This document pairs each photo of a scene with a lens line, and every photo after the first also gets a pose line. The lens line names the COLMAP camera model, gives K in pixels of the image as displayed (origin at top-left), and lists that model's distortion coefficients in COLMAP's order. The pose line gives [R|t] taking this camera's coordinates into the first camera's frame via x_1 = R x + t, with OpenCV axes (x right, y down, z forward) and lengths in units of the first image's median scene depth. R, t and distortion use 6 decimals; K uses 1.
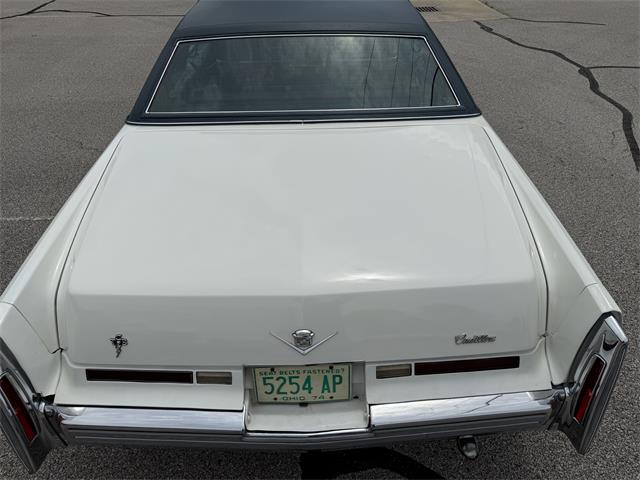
lens RADIAL K [[458.2, 0, 320.8], [0, 458.2, 244.6], [0, 0, 1]] dist [0.000426, -0.001184]
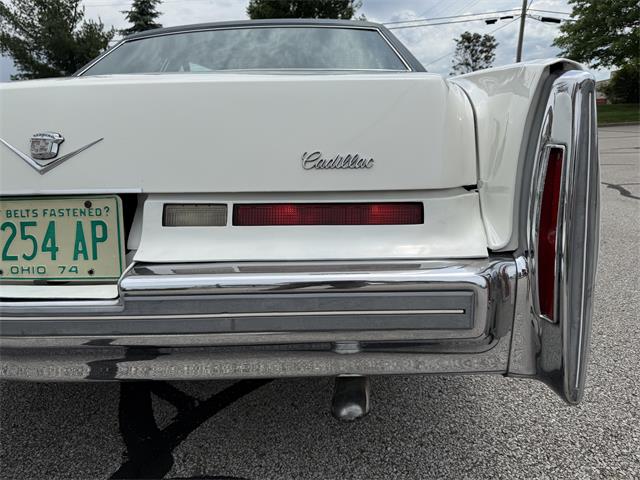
lens RADIAL K [[441.1, 0, 325.1], [0, 441.1, 238.8], [0, 0, 1]] dist [0.003550, -0.000587]
pose [[0.993710, 0.014158, -0.111081, 0.380201], [-0.054451, 0.927898, -0.368836, 0.493595], [0.097850, 0.372565, 0.922833, 0.522034]]
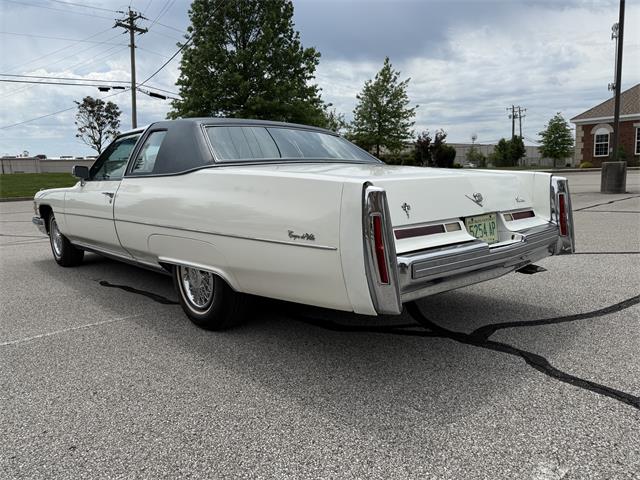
lens RADIAL K [[458.2, 0, 316.9], [0, 458.2, 235.0], [0, 0, 1]] dist [0.000426, -0.001184]
pose [[0.764759, -0.082189, 0.639053, -1.554595], [0.391349, 0.847170, -0.359374, 0.681192], [-0.511850, 0.524927, 0.680045, 0.200789]]
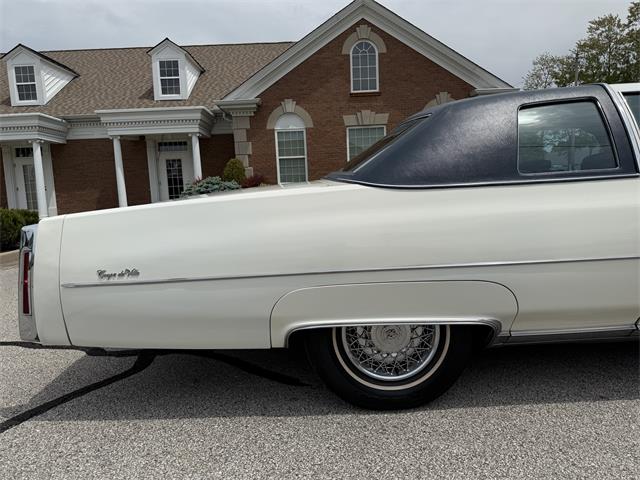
lens RADIAL K [[458.2, 0, 320.3], [0, 458.2, 242.9], [0, 0, 1]] dist [0.000426, -0.001184]
pose [[-0.018562, 0.144796, -0.989287, 1.832758], [-0.551282, 0.823979, 0.130945, -0.413180], [0.834112, 0.547807, 0.064529, 1.515463]]
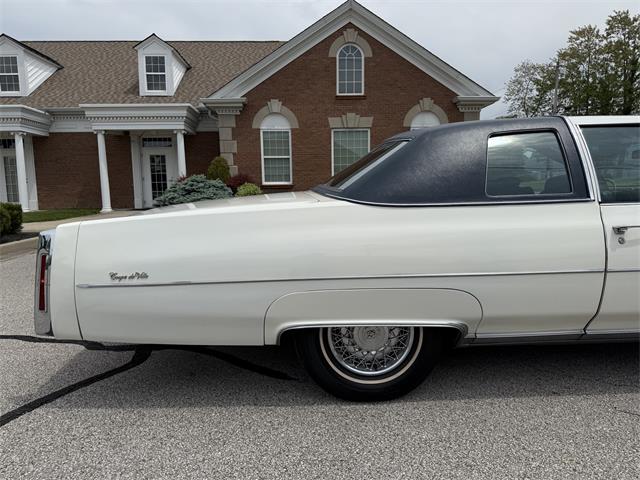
lens RADIAL K [[458.2, 0, 317.6], [0, 458.2, 244.0], [0, 0, 1]] dist [0.000426, -0.001184]
pose [[0.012495, 0.151188, -0.988426, 1.985477], [-0.574557, 0.810109, 0.116650, -0.447304], [0.818369, 0.566450, 0.096988, 1.461486]]
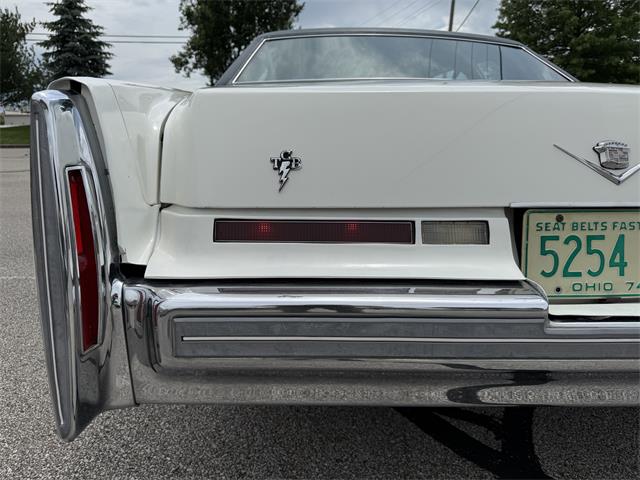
lens RADIAL K [[468.1, 0, 315.7], [0, 468.1, 236.7], [0, 0, 1]] dist [-0.021599, 0.007670]
pose [[0.999083, 0.018519, 0.038595, -0.414825], [-0.000969, 0.911138, -0.412100, 0.517502], [-0.042797, 0.411685, 0.910321, 0.505132]]
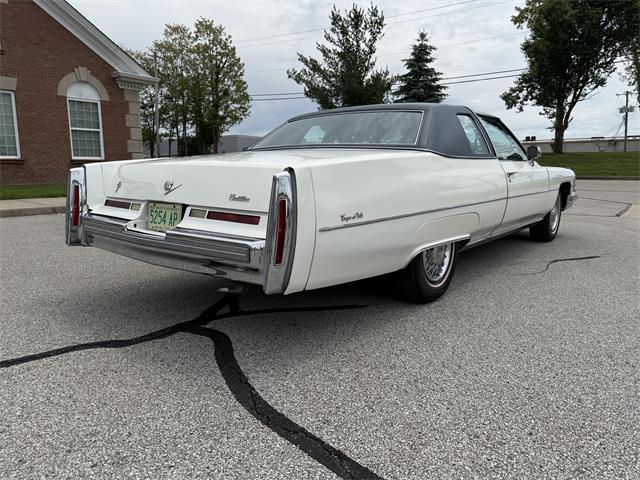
lens RADIAL K [[458.2, 0, 329.4], [0, 458.2, 242.4], [0, 0, 1]] dist [0.000426, -0.001184]
pose [[0.768970, 0.127839, -0.626372, 1.477230], [-0.391895, 0.868375, -0.303882, 0.653749], [0.505078, 0.479148, 0.717853, 0.161176]]
